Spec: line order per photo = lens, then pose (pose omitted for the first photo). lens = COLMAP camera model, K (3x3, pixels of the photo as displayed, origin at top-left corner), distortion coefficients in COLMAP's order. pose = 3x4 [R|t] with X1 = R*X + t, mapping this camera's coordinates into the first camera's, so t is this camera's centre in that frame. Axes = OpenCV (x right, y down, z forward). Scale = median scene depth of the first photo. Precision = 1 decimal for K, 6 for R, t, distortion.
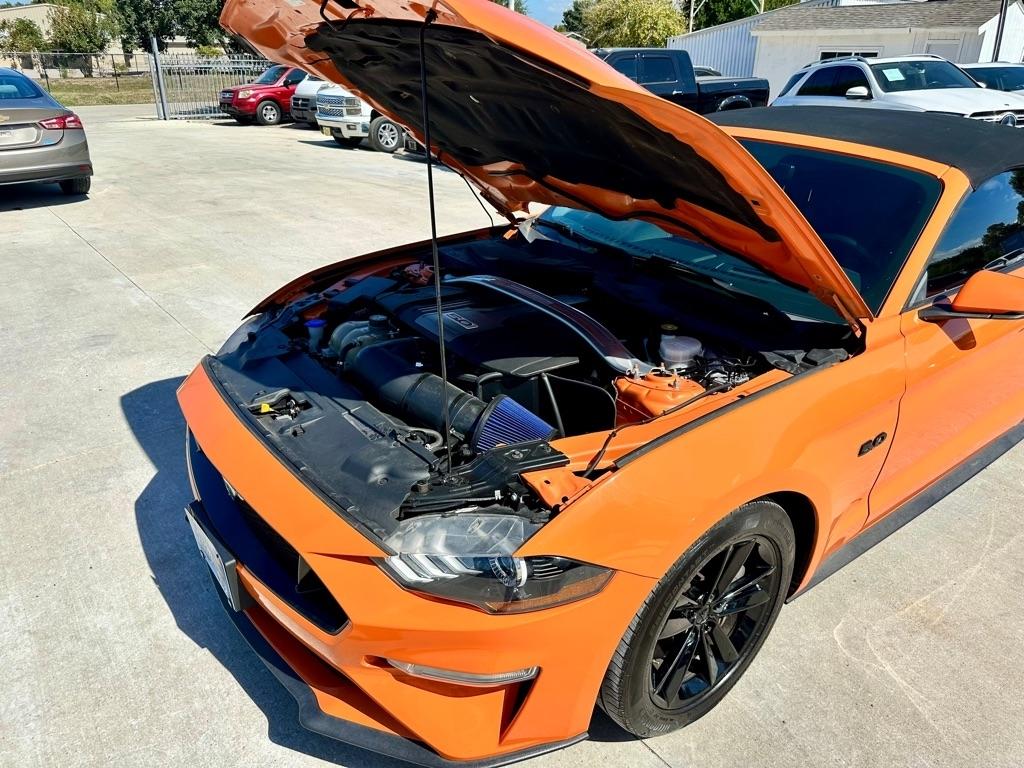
lens RADIAL K [[726.3, 0, 511.8], [0, 726.3, 383.8], [0, 0, 1]] dist [0.010201, -0.022972]
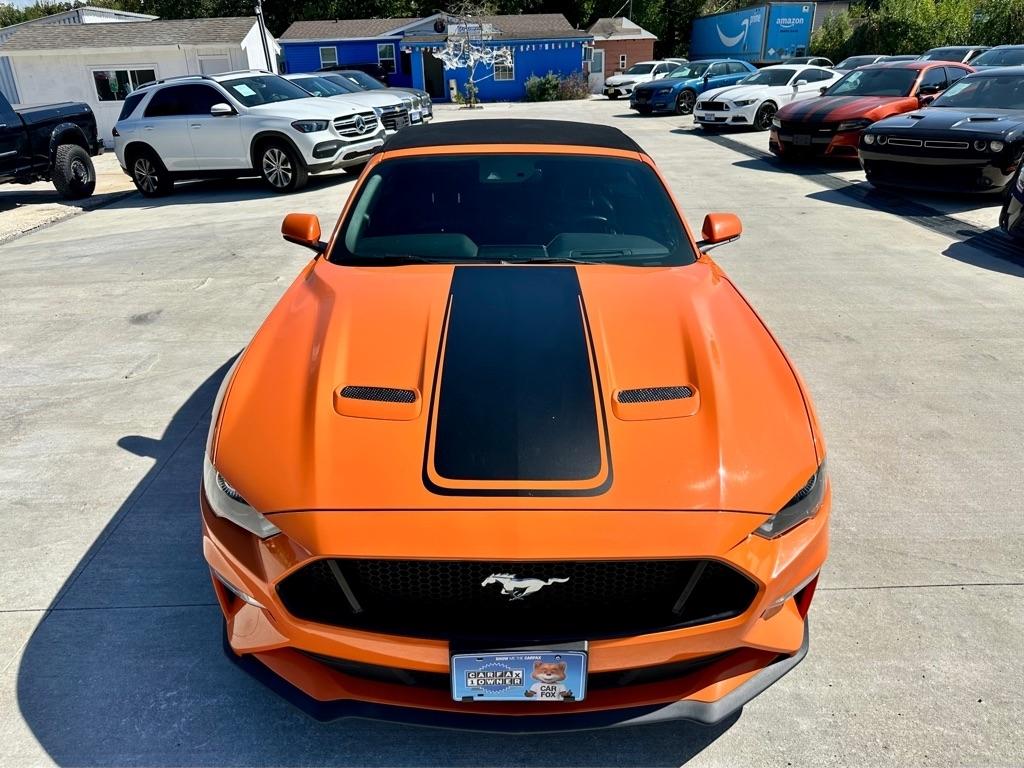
lens RADIAL K [[735.5, 0, 509.5], [0, 735.5, 368.2], [0, 0, 1]] dist [0.035381, -0.054238]
pose [[0.599836, -0.328462, 0.729596, -0.696636], [0.357835, 0.925707, 0.122557, -0.161117], [-0.715647, 0.187561, 0.672807, 0.252100]]
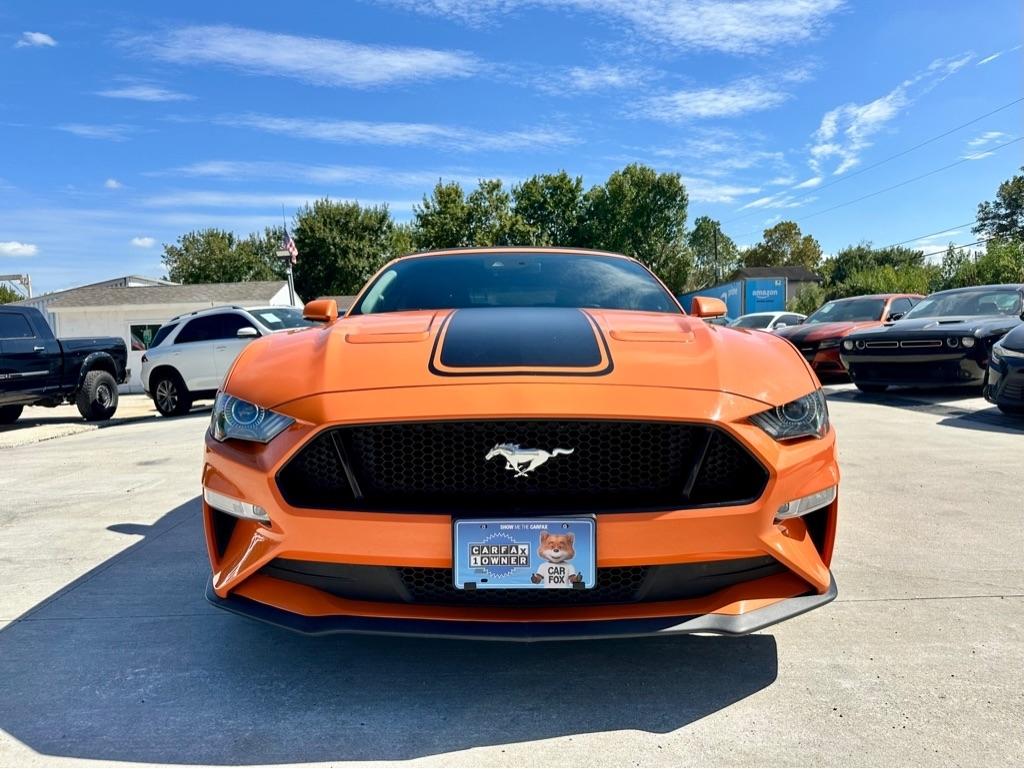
lens RADIAL K [[735.5, 0, 509.9], [0, 735.5, 354.5], [0, 0, 1]] dist [0.035381, -0.054238]
pose [[0.602389, -0.042268, 0.797083, -0.796136], [0.362915, 0.903916, -0.226336, 0.160162], [-0.710930, 0.425616, 0.559849, 0.330521]]
